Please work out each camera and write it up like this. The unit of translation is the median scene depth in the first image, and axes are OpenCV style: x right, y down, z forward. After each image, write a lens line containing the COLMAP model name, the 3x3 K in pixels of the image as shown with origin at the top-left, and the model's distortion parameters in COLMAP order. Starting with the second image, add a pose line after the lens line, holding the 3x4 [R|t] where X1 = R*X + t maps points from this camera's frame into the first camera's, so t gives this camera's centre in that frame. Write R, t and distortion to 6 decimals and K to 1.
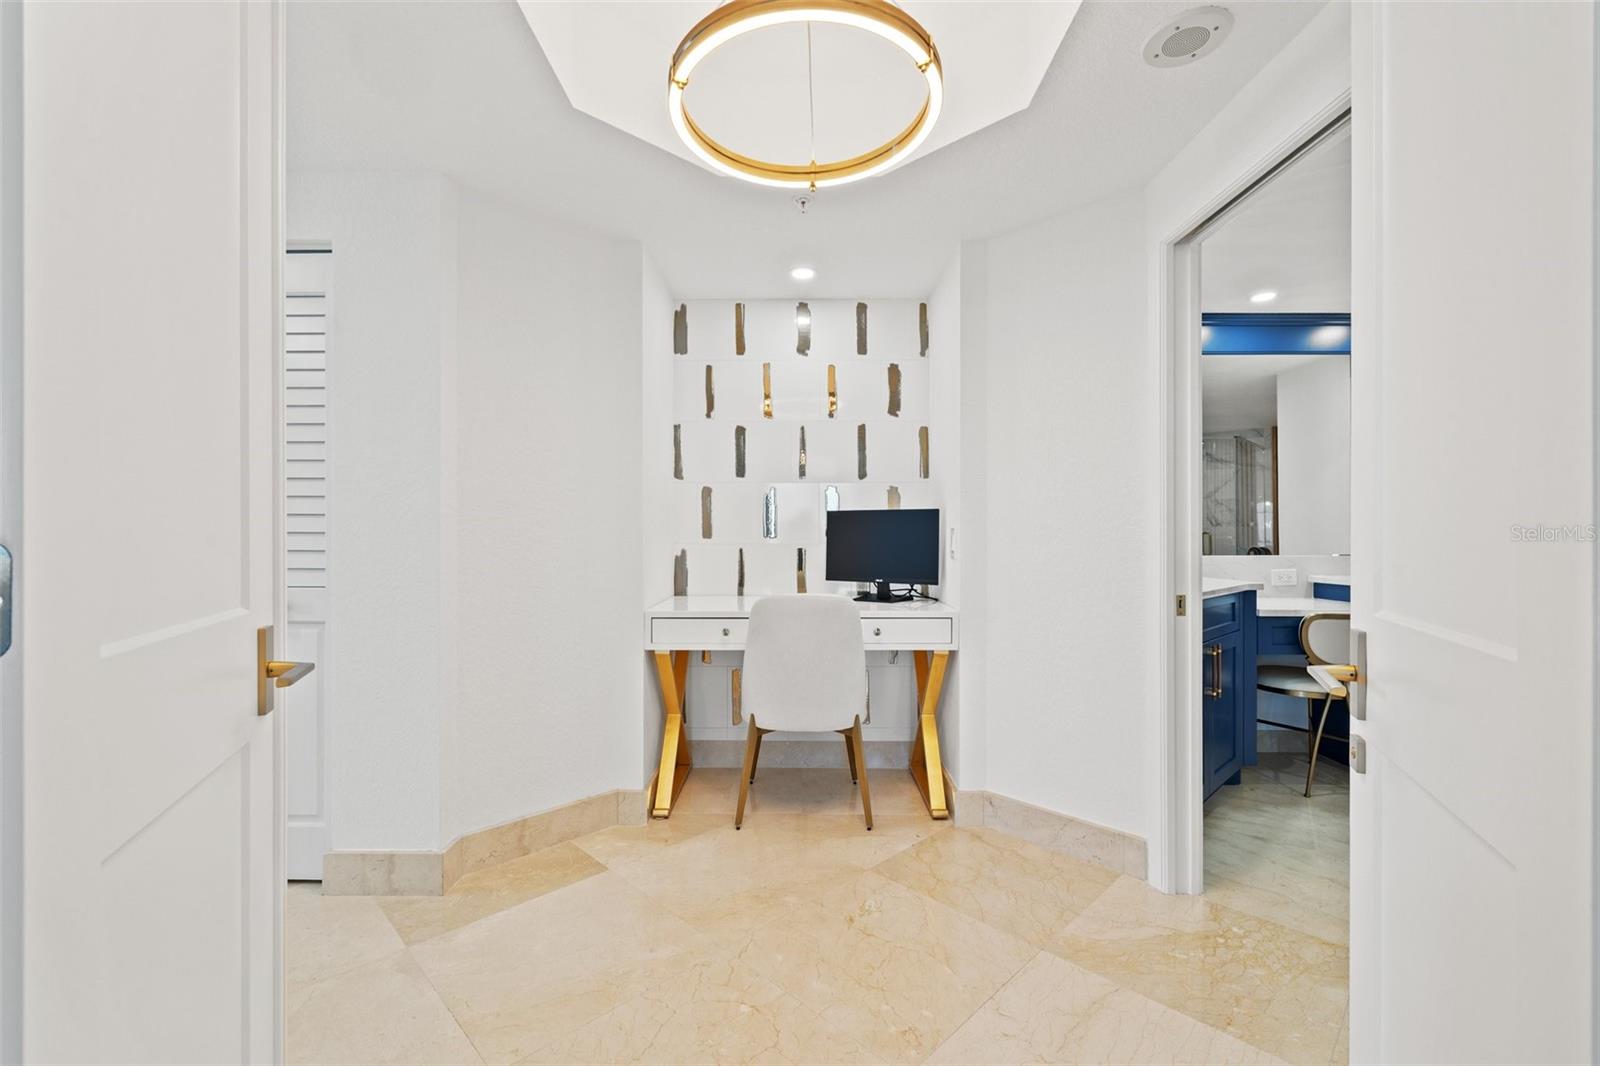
lens RADIAL K [[674.8, 0, 794.7], [0, 674.8, 532.1], [0, 0, 1]] dist [0.001052, -0.000572]
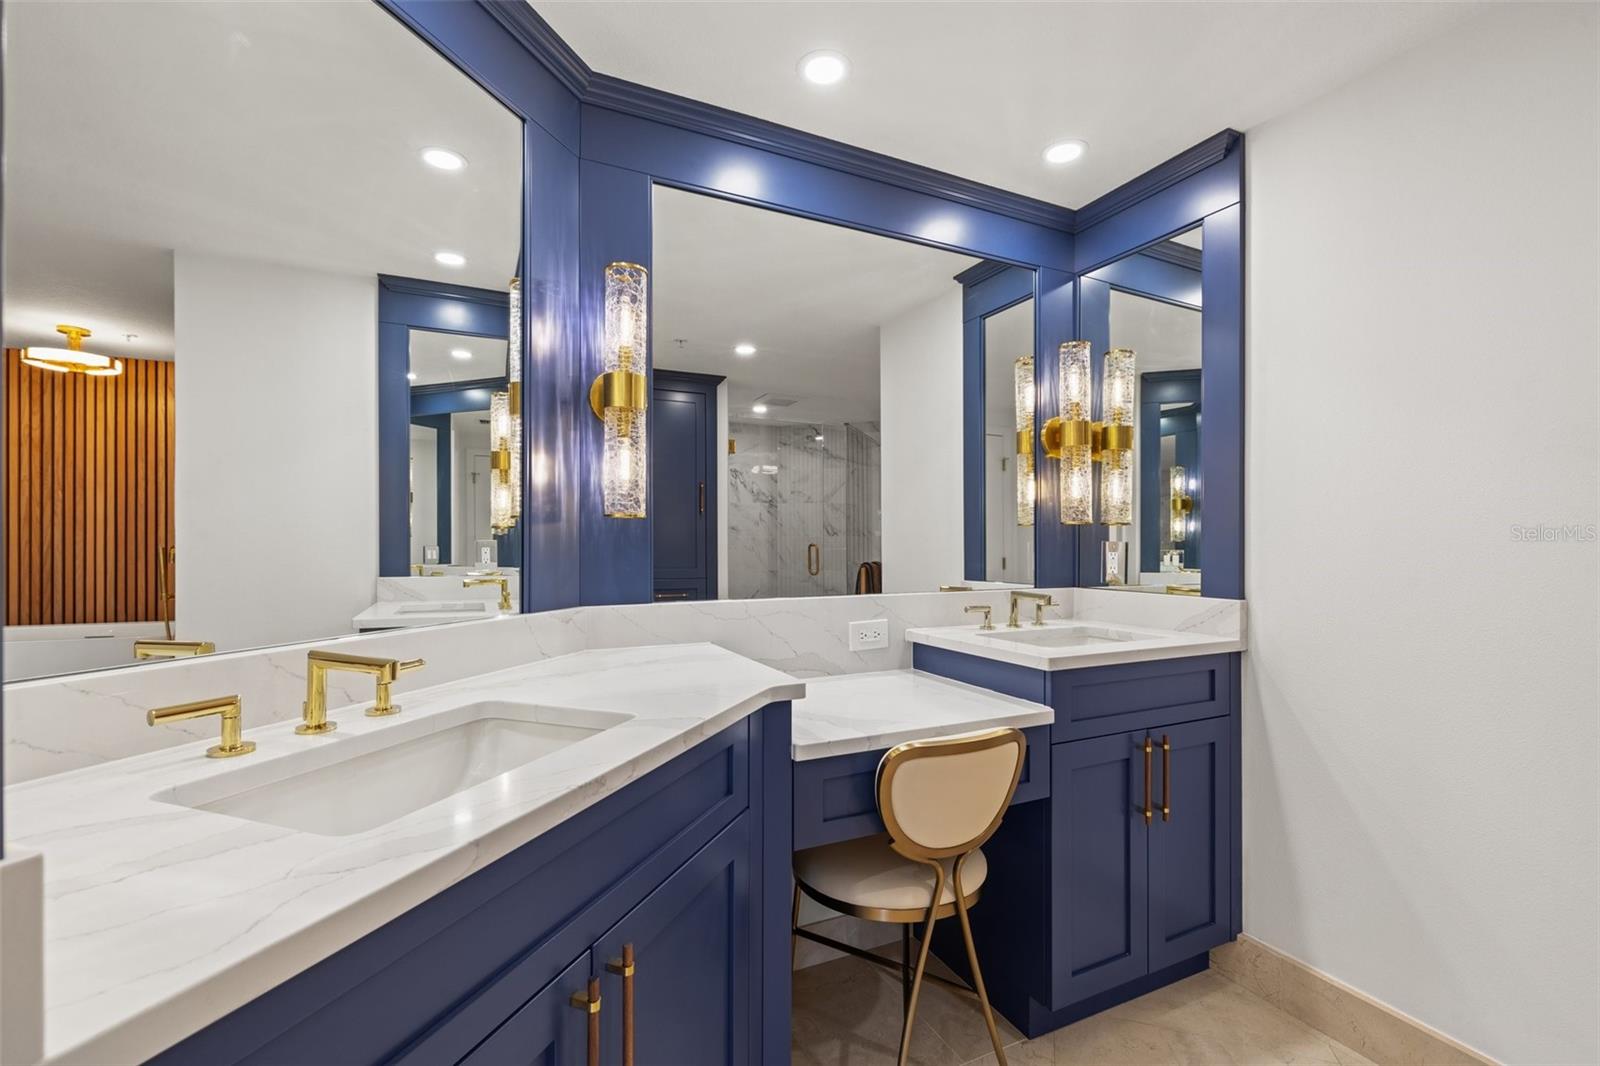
lens RADIAL K [[674.8, 0, 802.7], [0, 674.8, 535.8], [0, 0, 1]] dist [0.001052, -0.000572]
pose [[0.894282, -0.002203, 0.447499, 0.501539], [0.004148, 0.999986, -0.003368, -0.013499], [-0.447485, 0.004869, 0.894278, 0.620091]]
